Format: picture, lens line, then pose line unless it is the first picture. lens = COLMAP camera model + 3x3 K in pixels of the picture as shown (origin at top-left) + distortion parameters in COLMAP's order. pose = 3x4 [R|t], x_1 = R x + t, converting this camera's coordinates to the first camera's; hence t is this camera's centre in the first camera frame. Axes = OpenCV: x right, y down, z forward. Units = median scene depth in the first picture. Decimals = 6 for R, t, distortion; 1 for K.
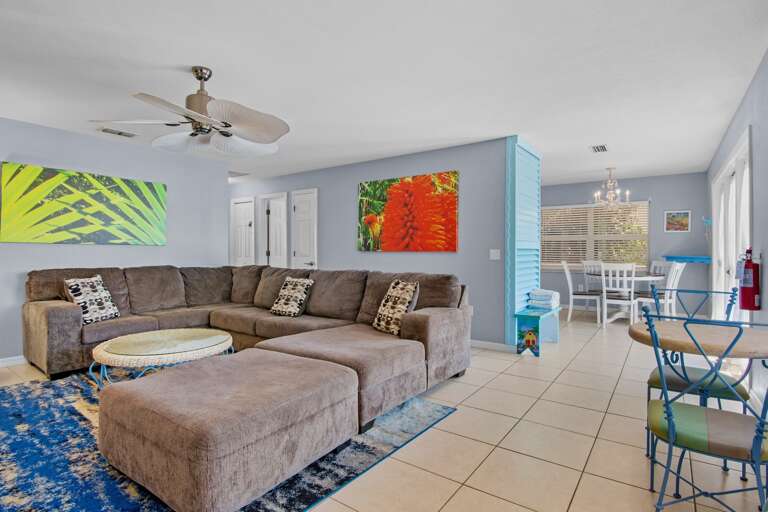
lens RADIAL K [[388.2, 0, 382.8], [0, 388.2, 256.9], [0, 0, 1]] dist [-0.016017, 0.001765]
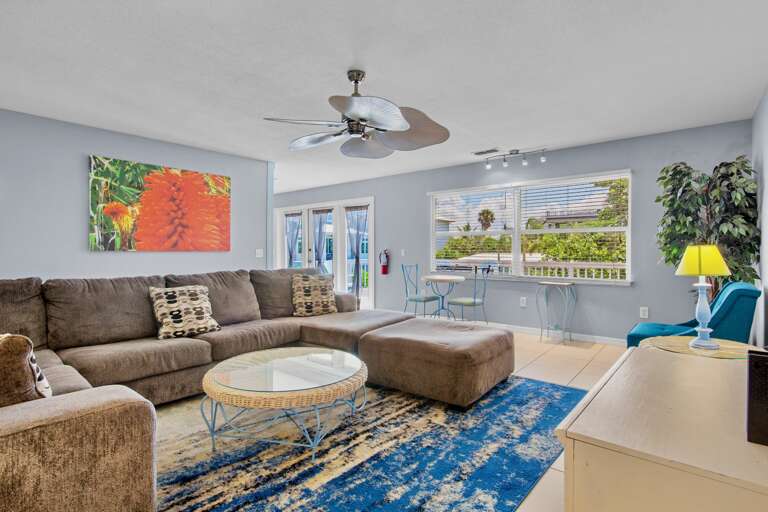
lens RADIAL K [[388.2, 0, 382.6], [0, 388.2, 252.1], [0, 0, 1]] dist [-0.016017, 0.001765]
pose [[0.051798, -0.001563, 0.998656, -0.821077], [0.023331, 0.999728, 0.000354, -0.001206], [-0.998385, 0.023282, 0.051820, 0.484263]]
